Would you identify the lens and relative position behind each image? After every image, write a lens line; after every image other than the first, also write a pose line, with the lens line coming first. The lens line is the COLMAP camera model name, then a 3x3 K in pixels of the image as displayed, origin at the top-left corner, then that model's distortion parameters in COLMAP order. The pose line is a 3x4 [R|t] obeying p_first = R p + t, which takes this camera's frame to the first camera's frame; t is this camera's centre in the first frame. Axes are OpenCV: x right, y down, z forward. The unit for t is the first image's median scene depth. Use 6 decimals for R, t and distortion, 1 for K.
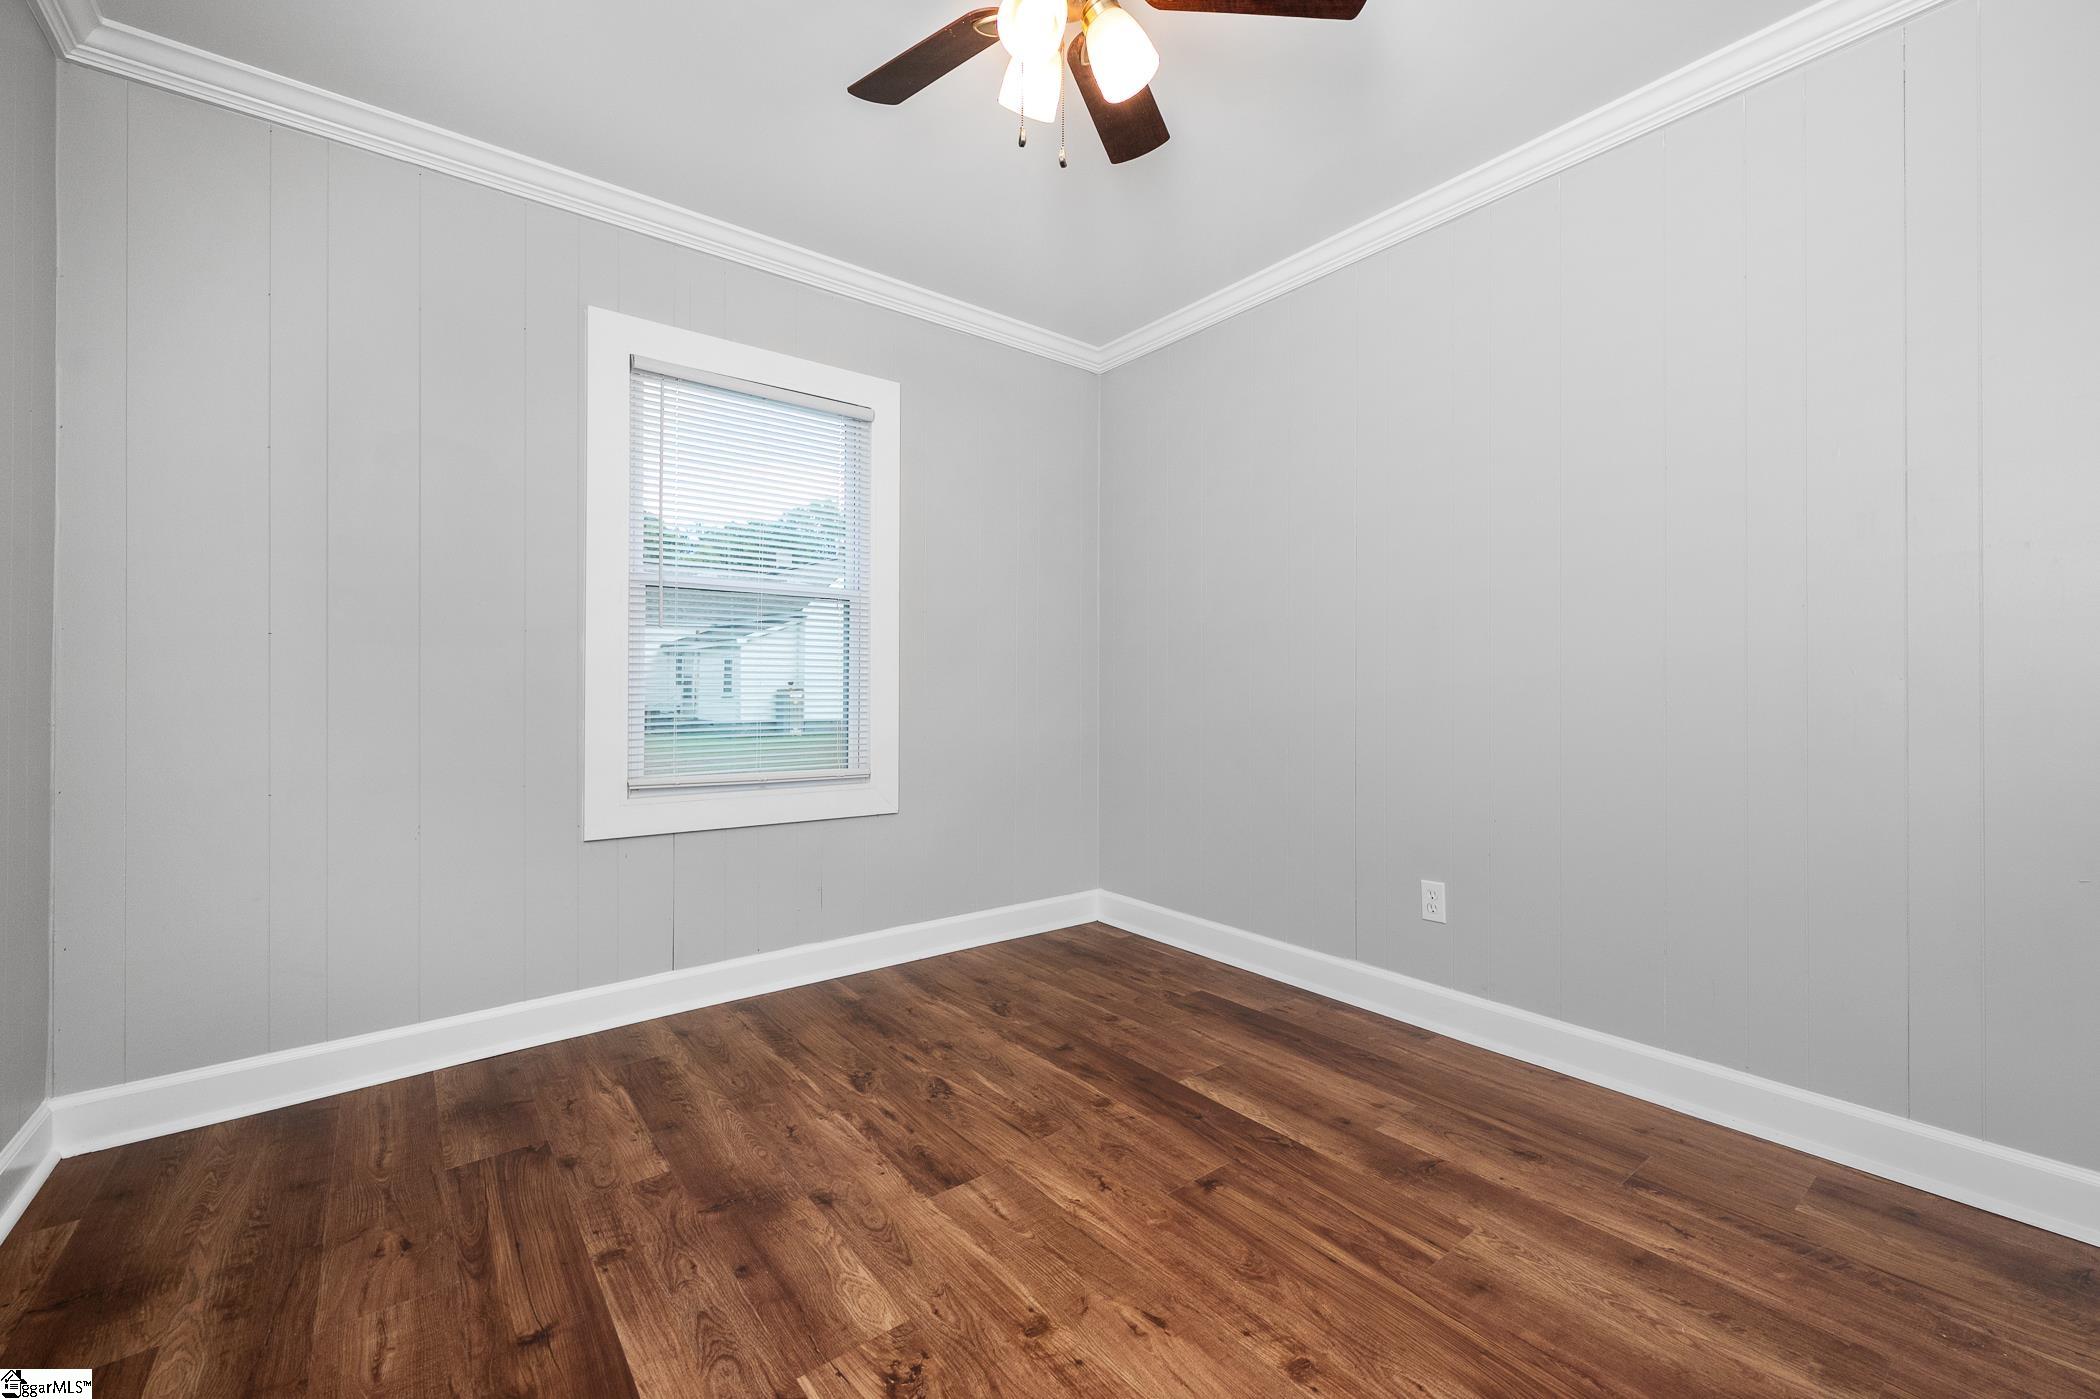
lens RADIAL K [[841.8, 0, 1050.0], [0, 841.8, 699.5], [0, 0, 1]] dist [0.000488, 0.000073]
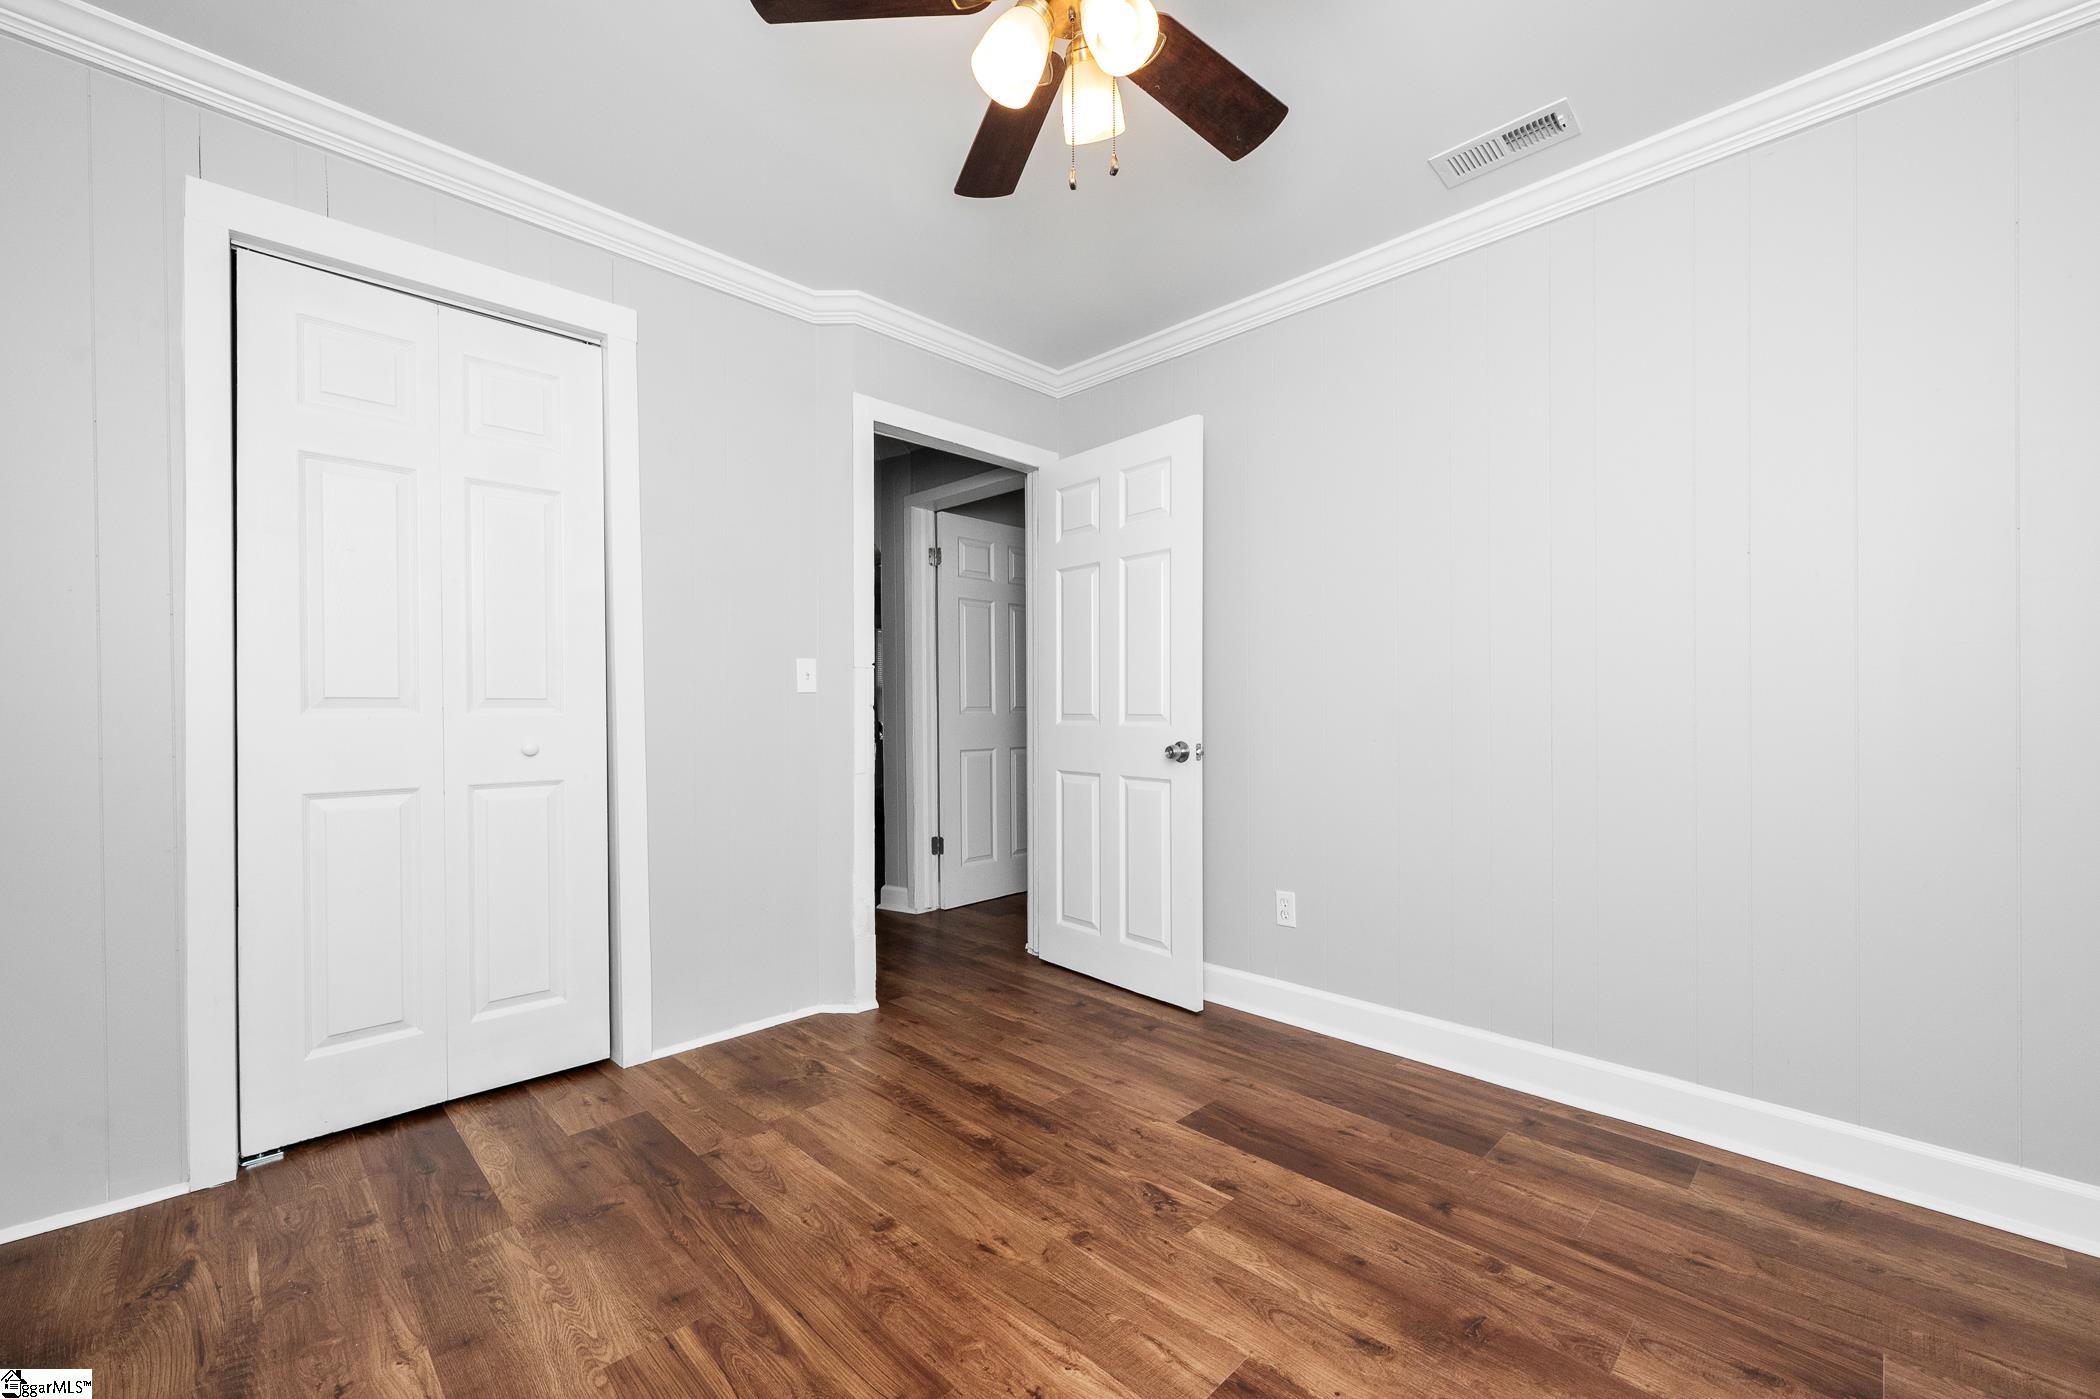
lens RADIAL K [[841.8, 0, 1050.0], [0, 841.8, 699.5], [0, 0, 1]] dist [0.000488, 0.000073]
pose [[-0.992222, 0.000275, -0.124481, 0.168543], [0.000966, 0.999984, -0.005492, -0.047260], [0.124478, -0.005570, -0.992207, 2.025082]]
